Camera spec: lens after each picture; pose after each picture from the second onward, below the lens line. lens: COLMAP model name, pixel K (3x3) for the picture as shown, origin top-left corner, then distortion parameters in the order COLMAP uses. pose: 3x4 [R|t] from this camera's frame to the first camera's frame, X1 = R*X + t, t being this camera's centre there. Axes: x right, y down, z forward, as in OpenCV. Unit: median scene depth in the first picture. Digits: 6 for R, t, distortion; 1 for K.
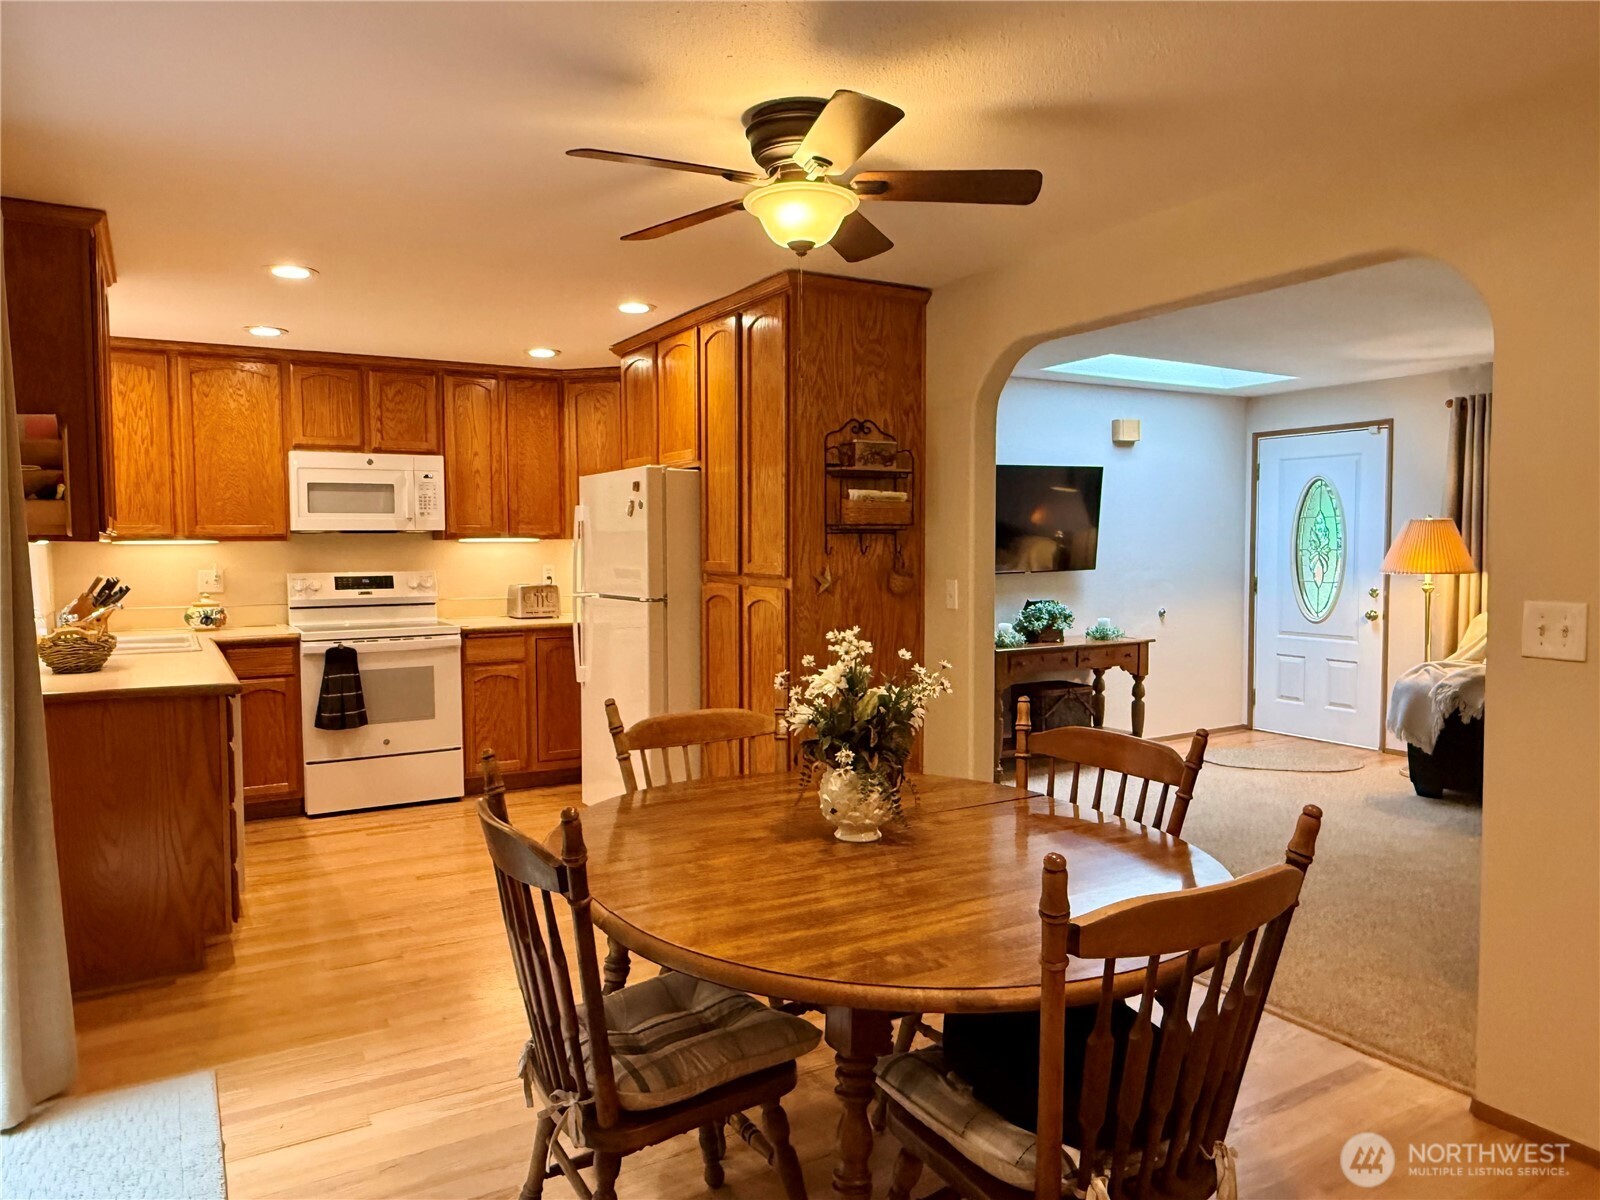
lens RADIAL K [[1075.4, 0, 798.0], [0, 1075.4, 601.0], [0, 0, 1]] dist [0.001609, 0.000696]
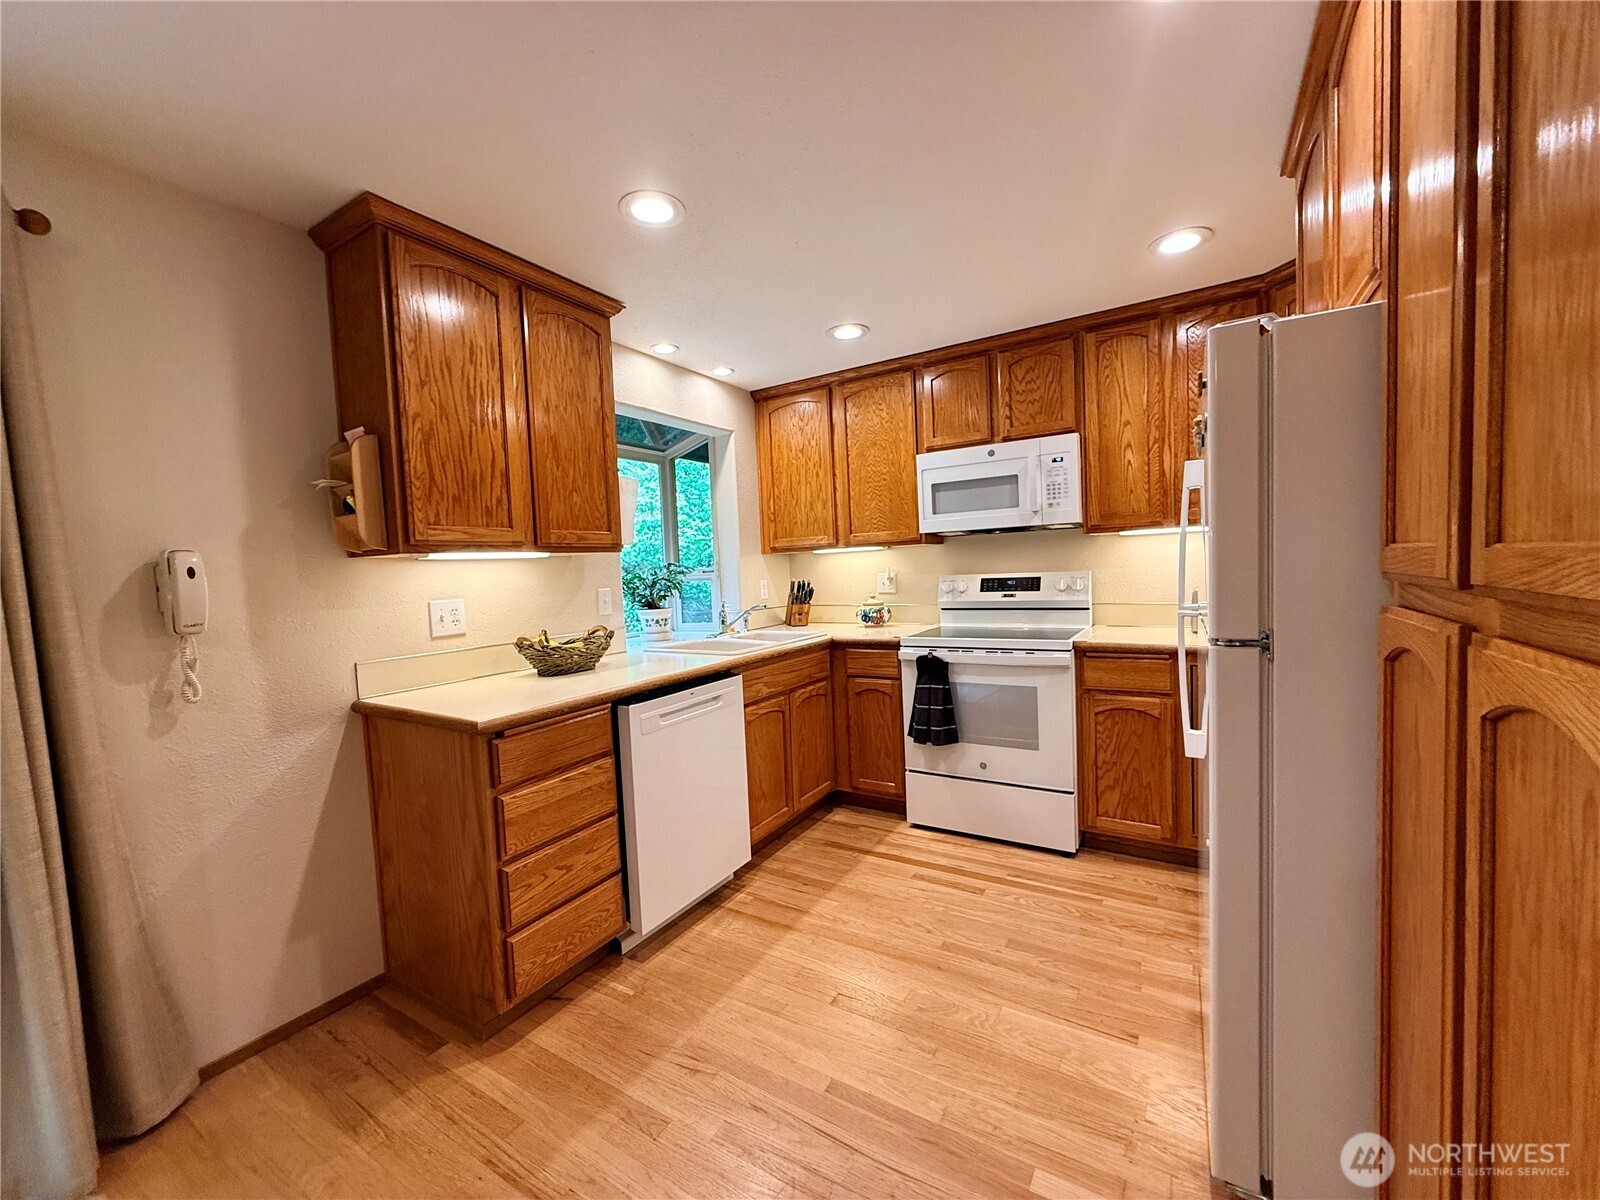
lens RADIAL K [[638.8, 0, 792.2], [0, 638.8, 596.8], [0, 0, 1]] dist [0.001461, -0.001565]
pose [[0.460851, 0.025552, -0.887109, 0.008878], [-0.008061, 0.999665, 0.024607, -0.019984], [0.887441, -0.004189, 0.460903, 0.615784]]
